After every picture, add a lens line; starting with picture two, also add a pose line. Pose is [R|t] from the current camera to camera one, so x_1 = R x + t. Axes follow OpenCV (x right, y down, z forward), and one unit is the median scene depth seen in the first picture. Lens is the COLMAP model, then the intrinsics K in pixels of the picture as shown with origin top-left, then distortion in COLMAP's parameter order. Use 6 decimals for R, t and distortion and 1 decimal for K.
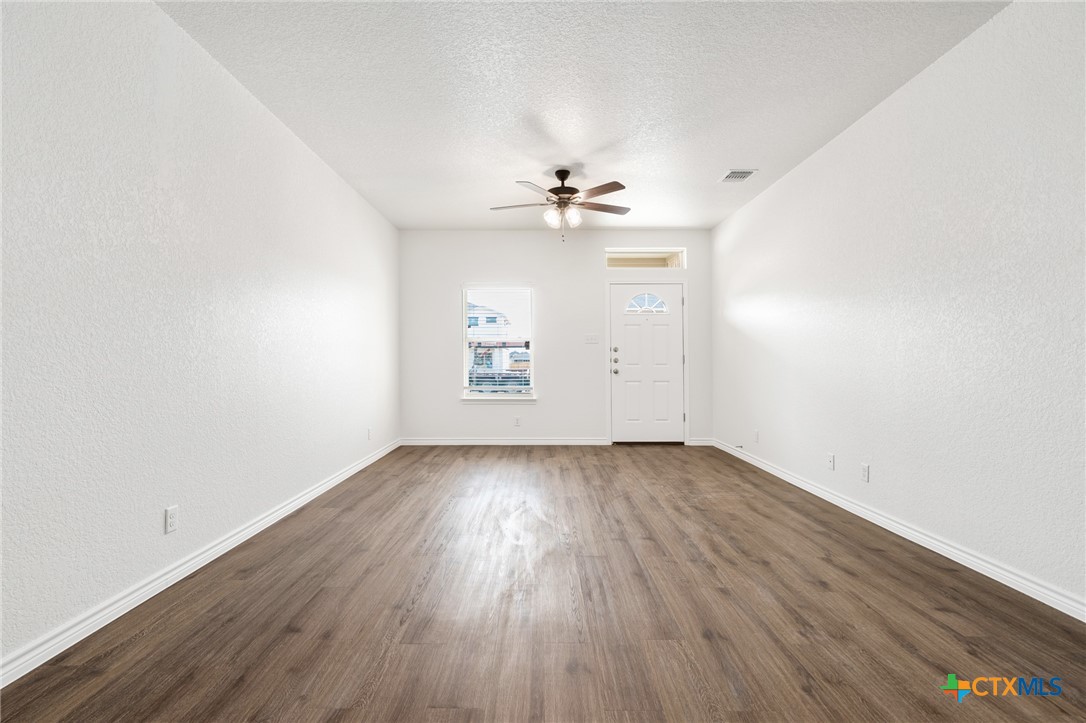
lens RADIAL K [[503.0, 0, 524.9], [0, 503.0, 362.7], [0, 0, 1]] dist [-0.003072, 0.000474]
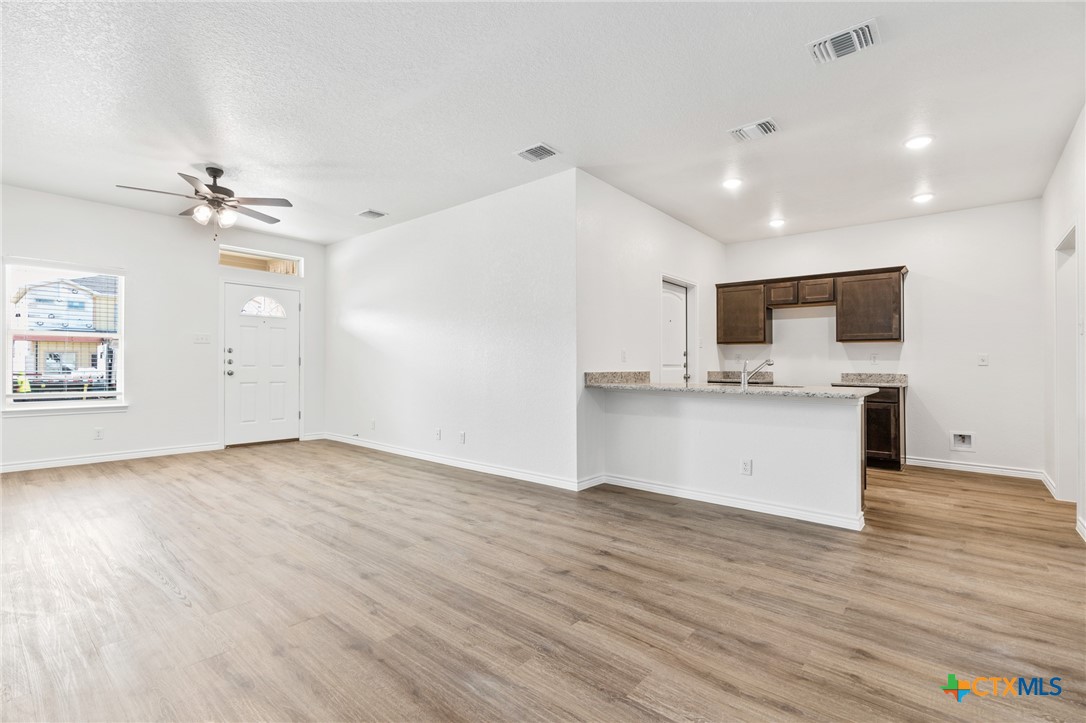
lens RADIAL K [[503.3, 0, 538.2], [0, 503.3, 360.2], [0, 0, 1]] dist [-0.005156, 0.000097]
pose [[0.637105, 0.012890, 0.770669, -0.276623], [-0.005381, 0.999910, -0.012276, 0.002443], [-0.770758, 0.003675, 0.637117, -0.115399]]
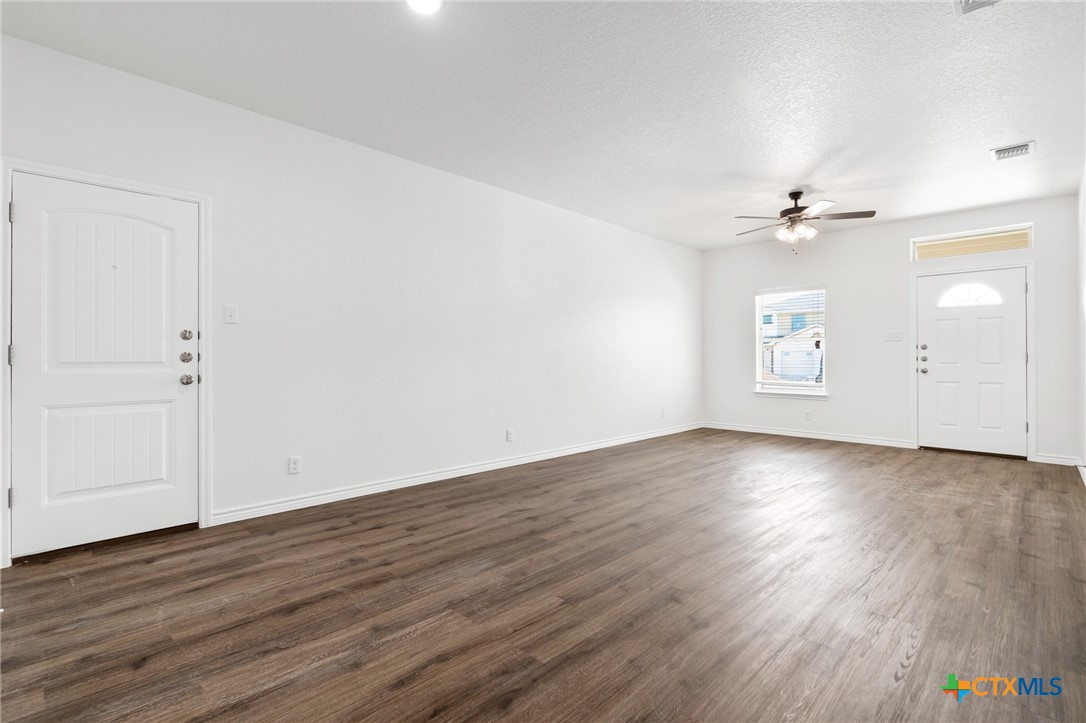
lens RADIAL K [[500.1, 0, 543.0], [0, 500.1, 361.5], [0, 0, 1]] dist [-0.001541, 0.000070]
pose [[0.727800, 0.005126, -0.685770, 0.441181], [-0.003930, 0.999987, 0.003304, 0.000557], [0.685778, 0.000291, 0.727811, -0.222551]]
